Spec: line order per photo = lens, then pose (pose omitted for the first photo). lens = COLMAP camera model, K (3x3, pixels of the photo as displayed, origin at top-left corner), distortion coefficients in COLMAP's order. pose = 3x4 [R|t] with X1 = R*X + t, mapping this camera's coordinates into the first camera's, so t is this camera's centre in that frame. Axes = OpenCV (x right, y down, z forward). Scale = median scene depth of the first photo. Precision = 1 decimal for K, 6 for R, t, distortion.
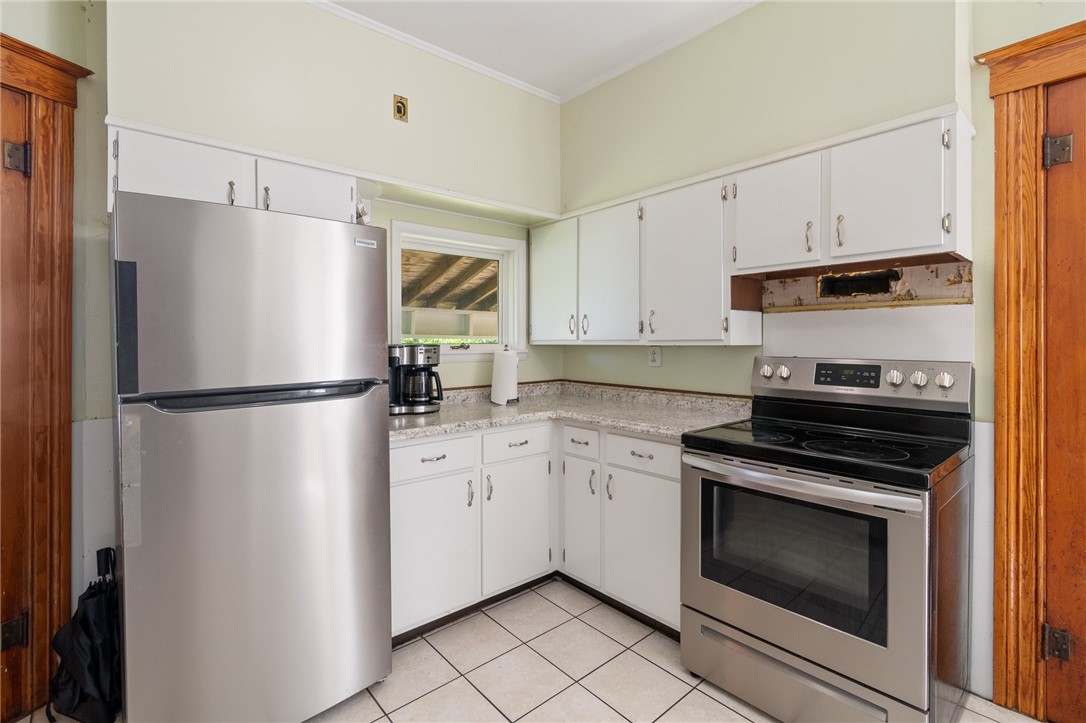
lens RADIAL K [[477.1, 0, 513.8], [0, 477.1, 341.0], [0, 0, 1]] dist [0.001247, -0.001836]
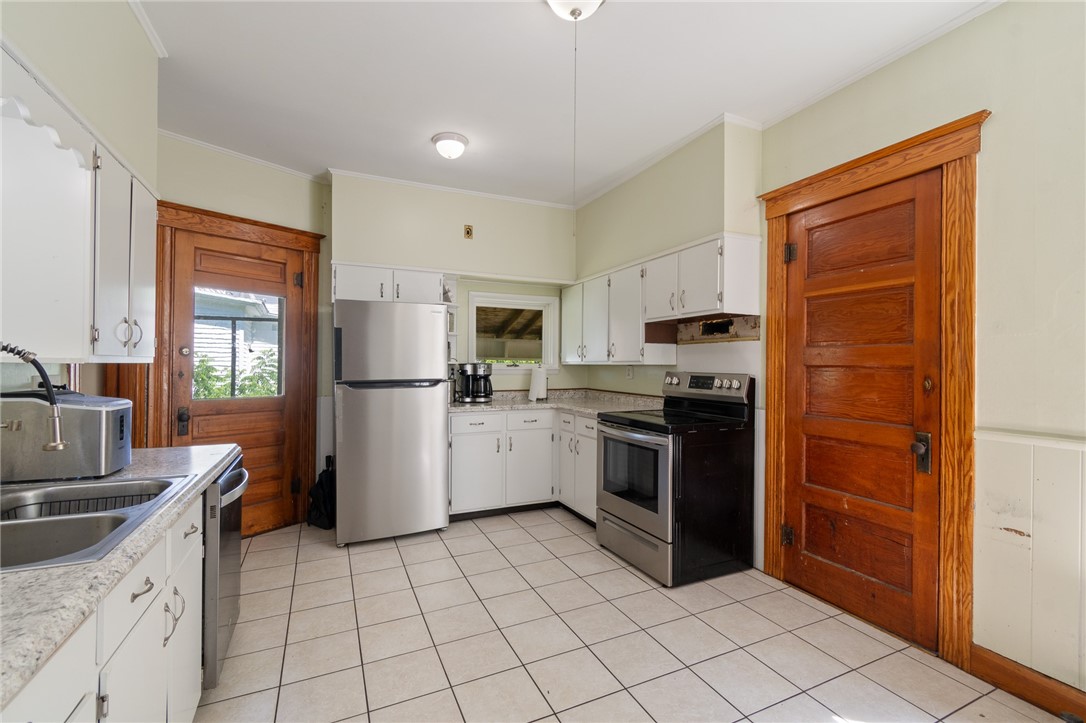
lens RADIAL K [[477.1, 0, 546.3], [0, 477.1, 361.1], [0, 0, 1]] dist [0.001247, -0.001836]
pose [[0.963065, 0.005161, -0.269220, 0.643954], [-0.007212, 0.999952, -0.006629, 0.012208], [0.269172, 0.008326, 0.963056, -0.787028]]
